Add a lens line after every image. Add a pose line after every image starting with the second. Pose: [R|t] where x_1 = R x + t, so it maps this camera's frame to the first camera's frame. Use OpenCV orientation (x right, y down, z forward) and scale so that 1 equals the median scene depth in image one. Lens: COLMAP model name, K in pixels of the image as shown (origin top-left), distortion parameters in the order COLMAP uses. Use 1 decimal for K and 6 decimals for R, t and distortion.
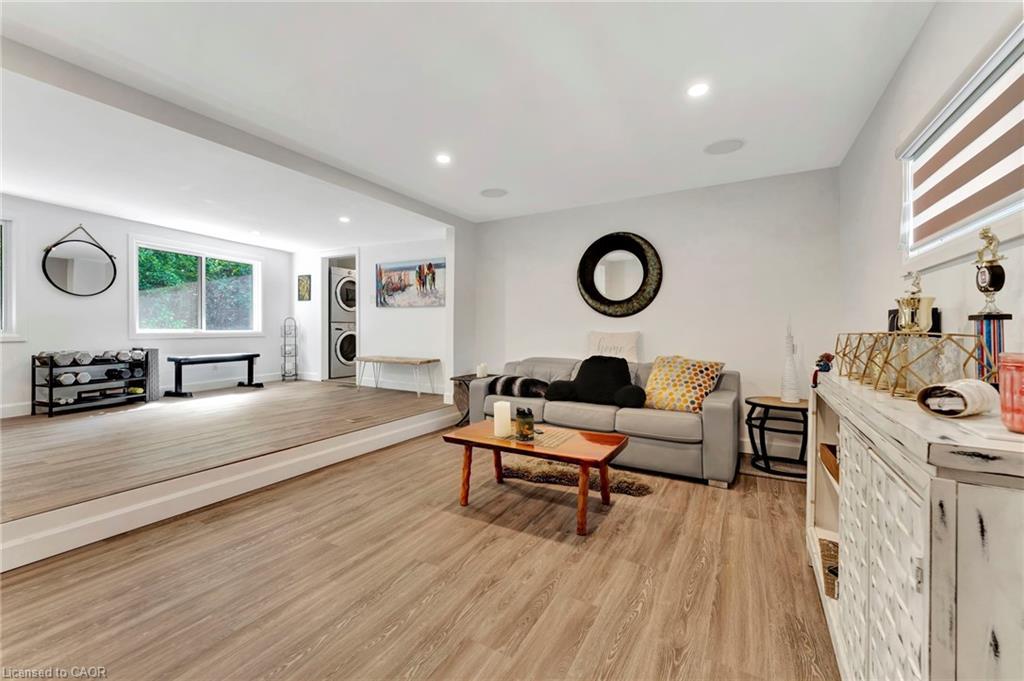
lens RADIAL K [[416.4, 0, 512.5], [0, 416.4, 333.8], [0, 0, 1]] dist [0.007291, -0.000210]
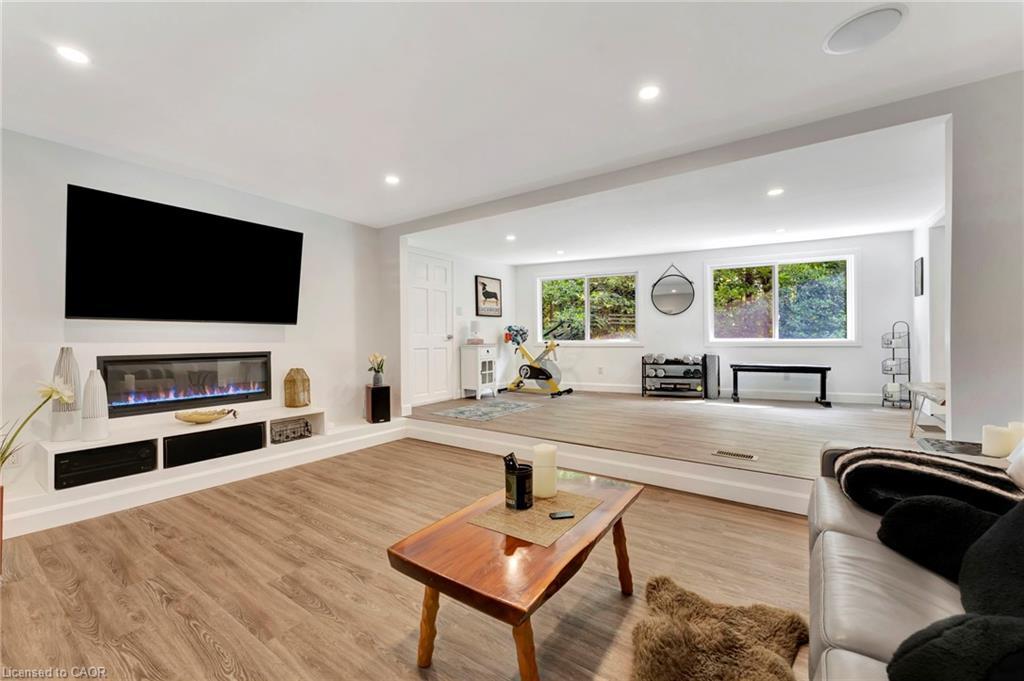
lens RADIAL K [[416.4, 0, 511.5], [0, 416.4, 340.5], [0, 0, 1]] dist [0.007291, -0.000210]
pose [[-0.106160, 0.001068, -0.994348, 0.412800], [-0.003671, 0.999992, 0.001466, -0.005577], [0.994342, 0.003806, -0.106155, 0.631832]]
